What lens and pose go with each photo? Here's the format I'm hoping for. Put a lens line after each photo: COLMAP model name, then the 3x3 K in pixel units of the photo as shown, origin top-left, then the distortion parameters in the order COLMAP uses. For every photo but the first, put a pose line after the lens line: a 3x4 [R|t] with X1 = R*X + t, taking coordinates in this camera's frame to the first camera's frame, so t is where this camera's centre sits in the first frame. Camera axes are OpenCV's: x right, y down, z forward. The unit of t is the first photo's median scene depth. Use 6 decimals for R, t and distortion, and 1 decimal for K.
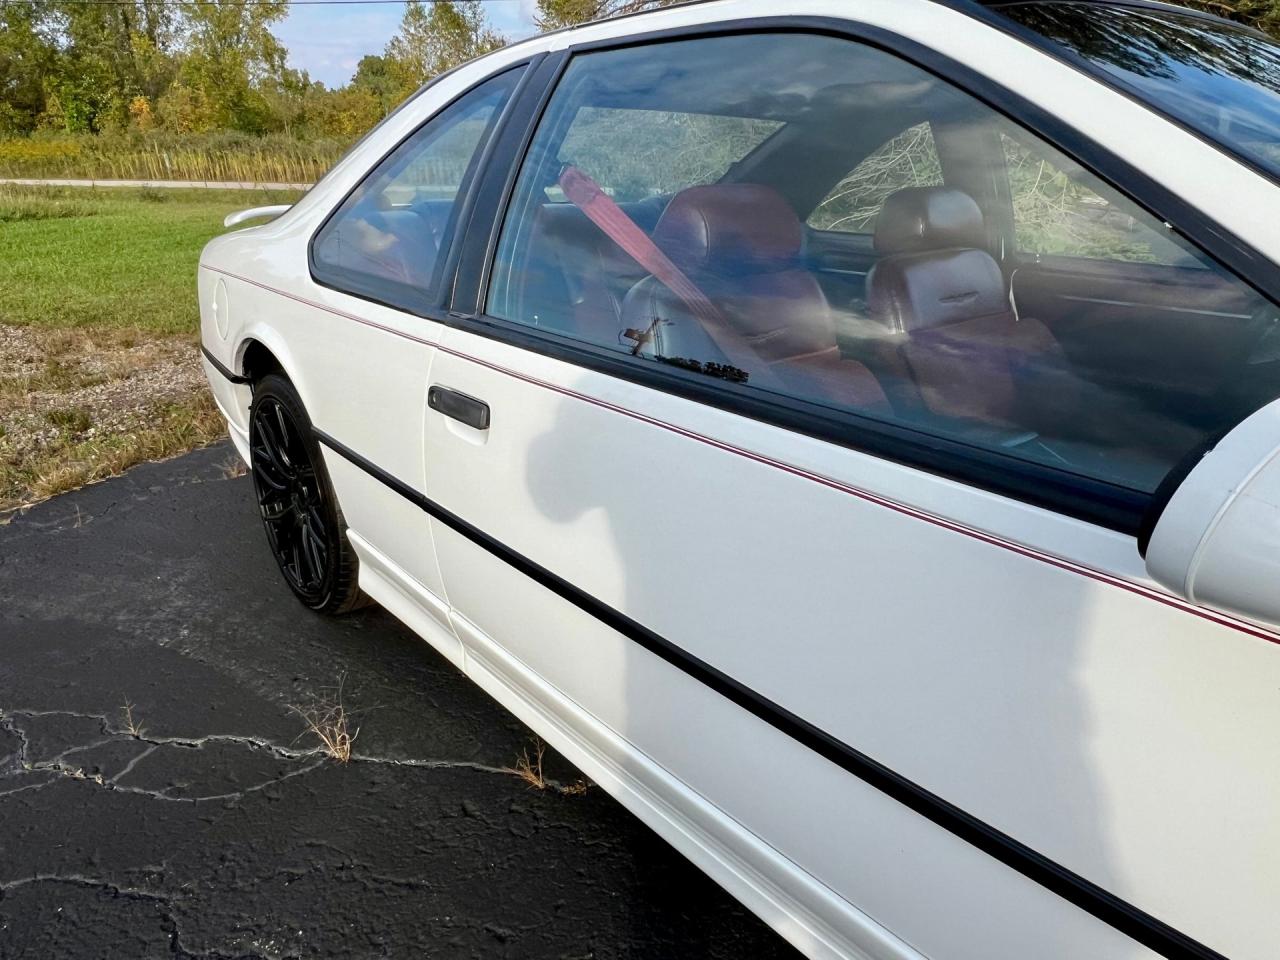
lens RADIAL K [[858.8, 0, 642.0], [0, 858.8, 473.7], [0, 0, 1]] dist [-0.007973, 0.004558]
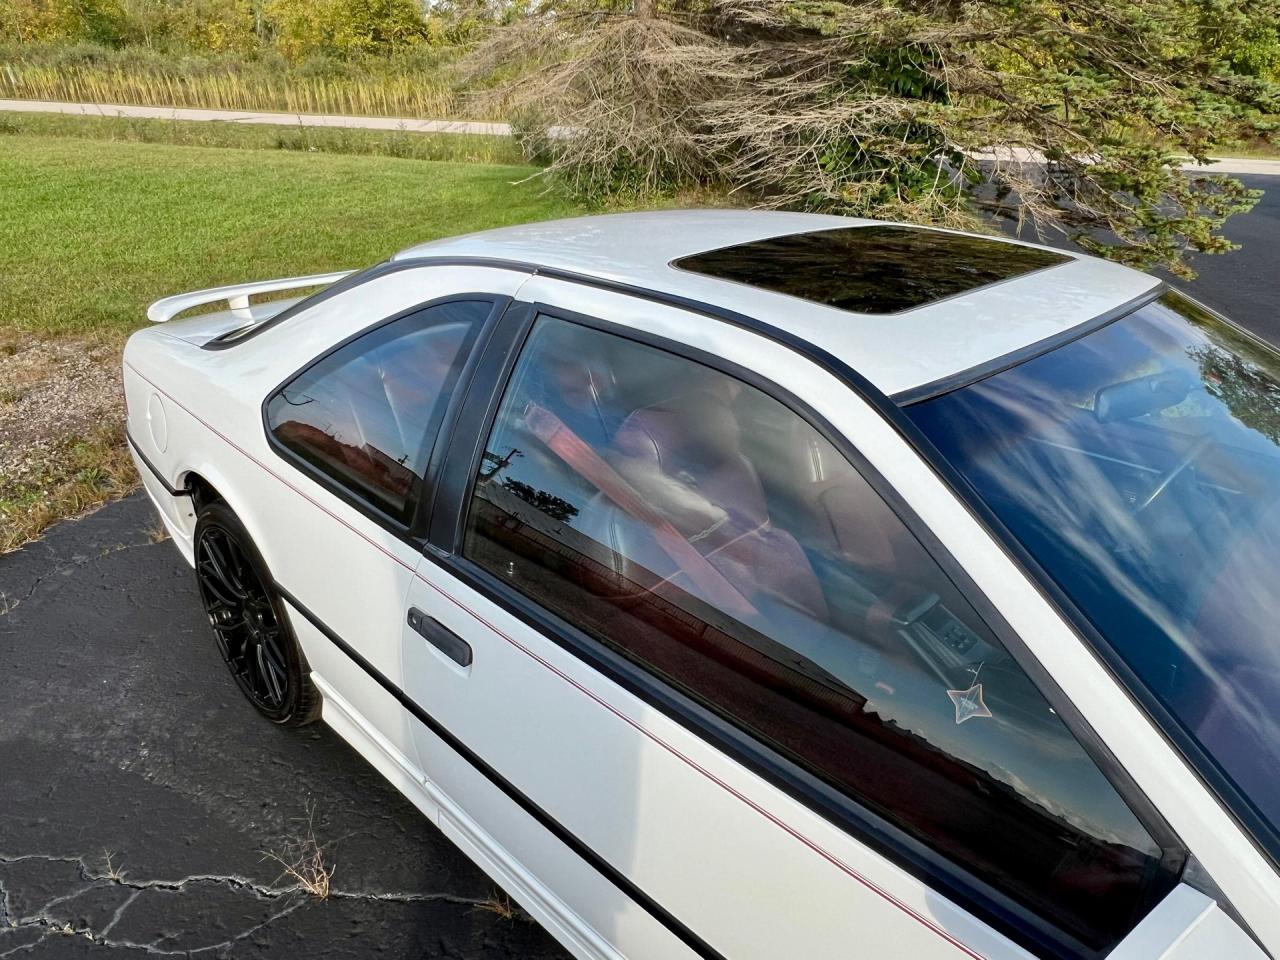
lens RADIAL K [[858.8, 0, 634.3], [0, 858.8, 480.6], [0, 0, 1]] dist [-0.007973, 0.004558]
pose [[0.994266, -0.016658, 0.105625, -0.046347], [0.007570, 0.996279, 0.085858, -0.218734], [-0.106662, -0.084566, 0.990693, -0.060537]]
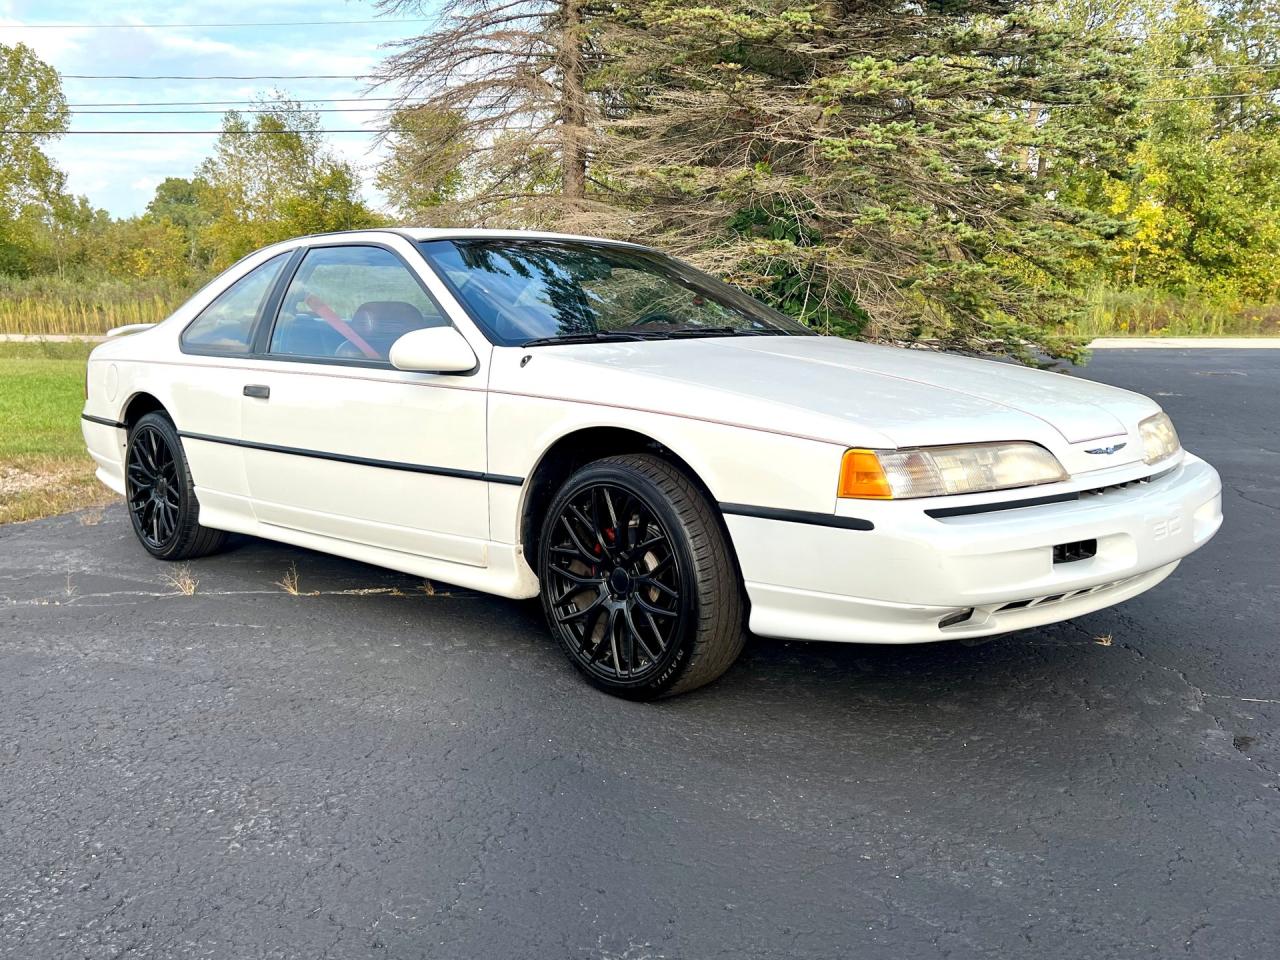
lens RADIAL K [[1176.4, 0, 640.6], [0, 1176.4, 484.0], [0, 0, 1]] dist [0.016057, 0.000000]
pose [[0.996087, -0.021561, 0.085709, 0.323285], [0.038148, 0.979682, -0.196896, 0.496376], [-0.079722, 0.199395, 0.976671, -1.279518]]
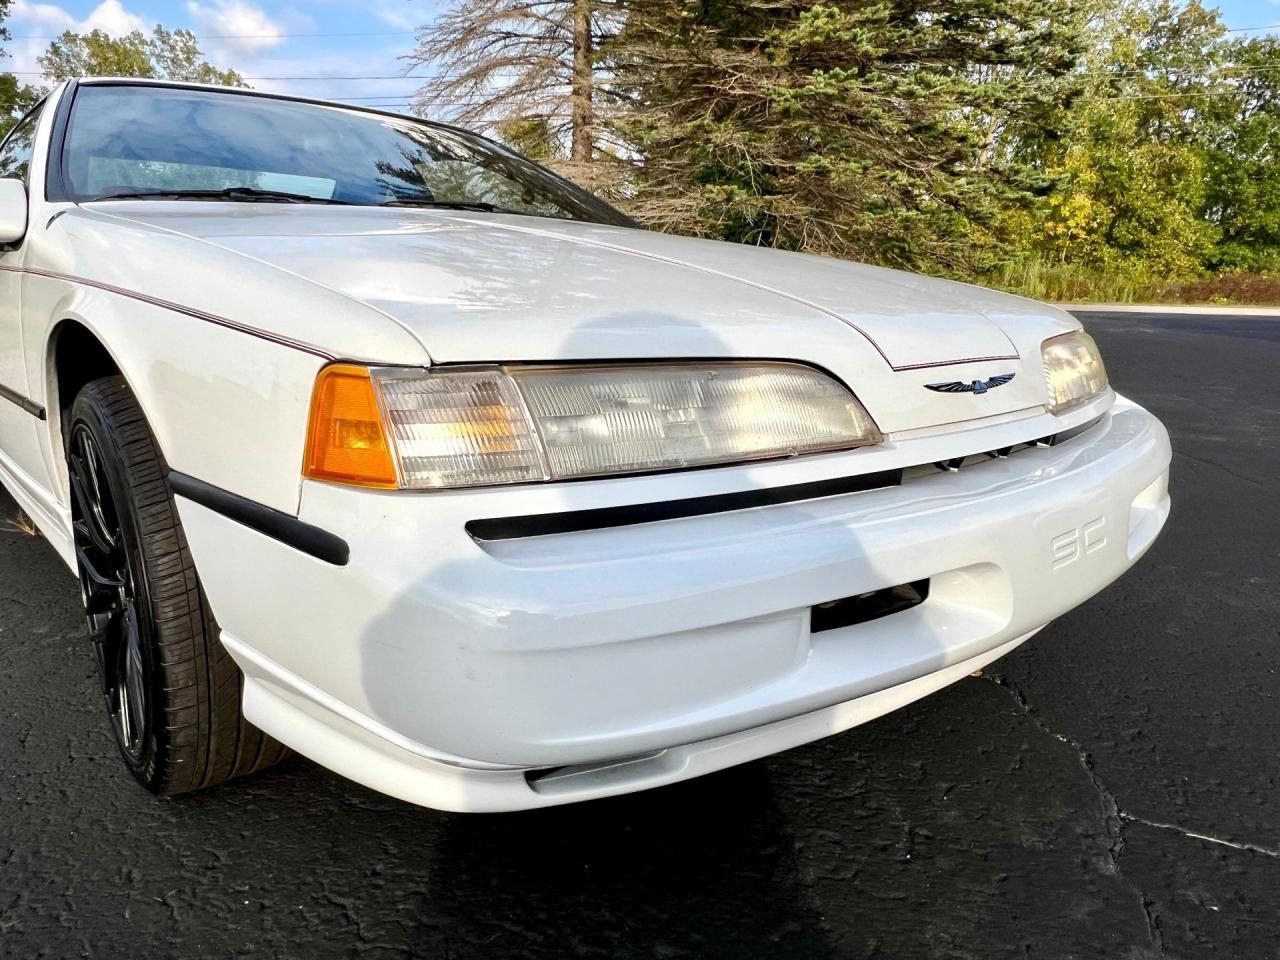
lens RADIAL K [[858.8, 0, 636.8], [0, 858.8, 488.2], [0, 0, 1]] dist [-0.007973, 0.004558]
pose [[0.999508, 0.002271, 0.031277, 0.743058], [0.001046, 0.994406, -0.105620, 0.332415], [-0.031342, 0.105600, 0.993915, -0.528073]]
